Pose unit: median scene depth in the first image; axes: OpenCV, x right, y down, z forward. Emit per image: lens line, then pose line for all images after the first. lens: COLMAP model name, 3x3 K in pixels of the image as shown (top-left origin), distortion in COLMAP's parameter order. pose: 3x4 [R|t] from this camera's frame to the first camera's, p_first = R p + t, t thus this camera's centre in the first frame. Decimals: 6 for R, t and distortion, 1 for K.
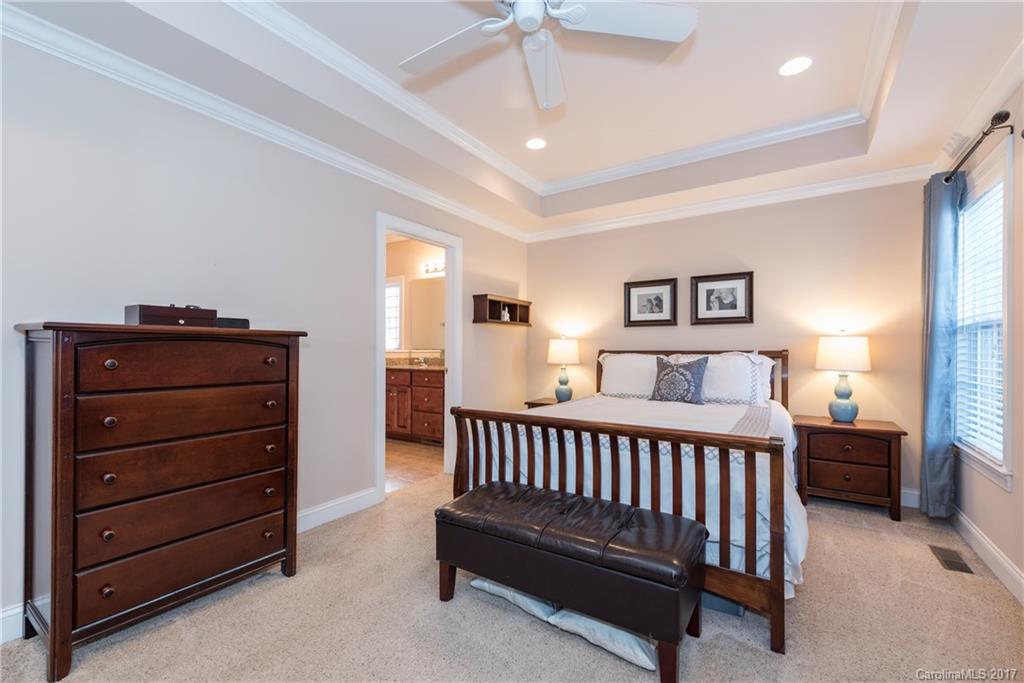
lens RADIAL K [[443.9, 0, 507.1], [0, 443.9, 344.7], [0, 0, 1]] dist [-0.000064, 0.000000]
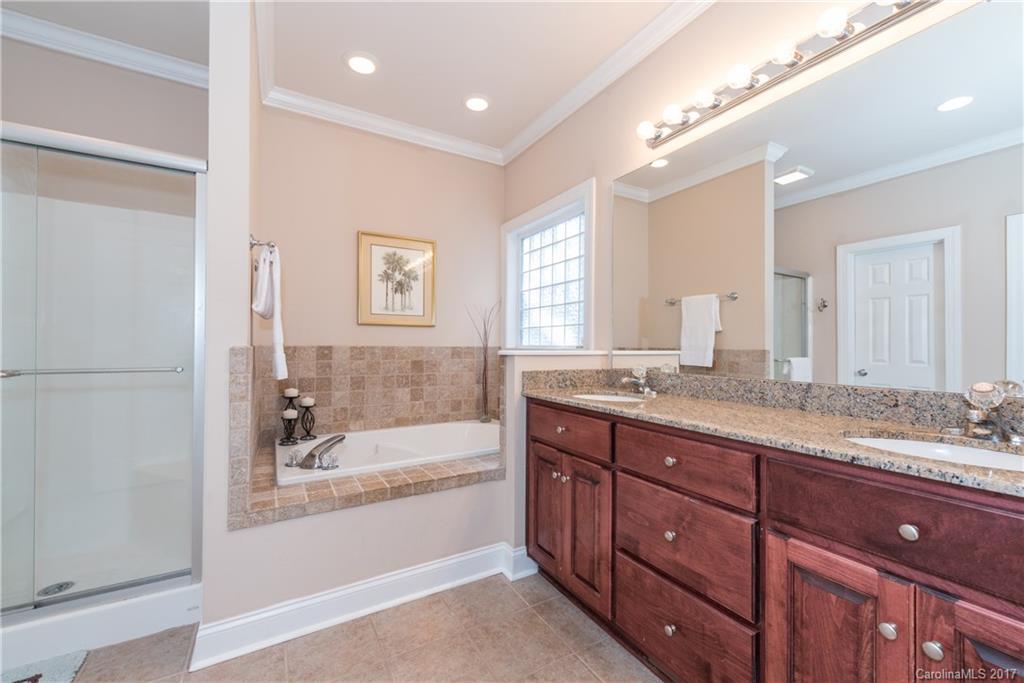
lens RADIAL K [[399.4, 0, 517.0], [0, 399.4, 345.1], [0, 0, 1]] dist [0.005531, 0.000221]
pose [[0.906519, 0.003489, -0.422150, -0.158439], [-0.004040, 0.999992, -0.000409, 0.008257], [0.422145, 0.002076, 0.906526, 0.714384]]
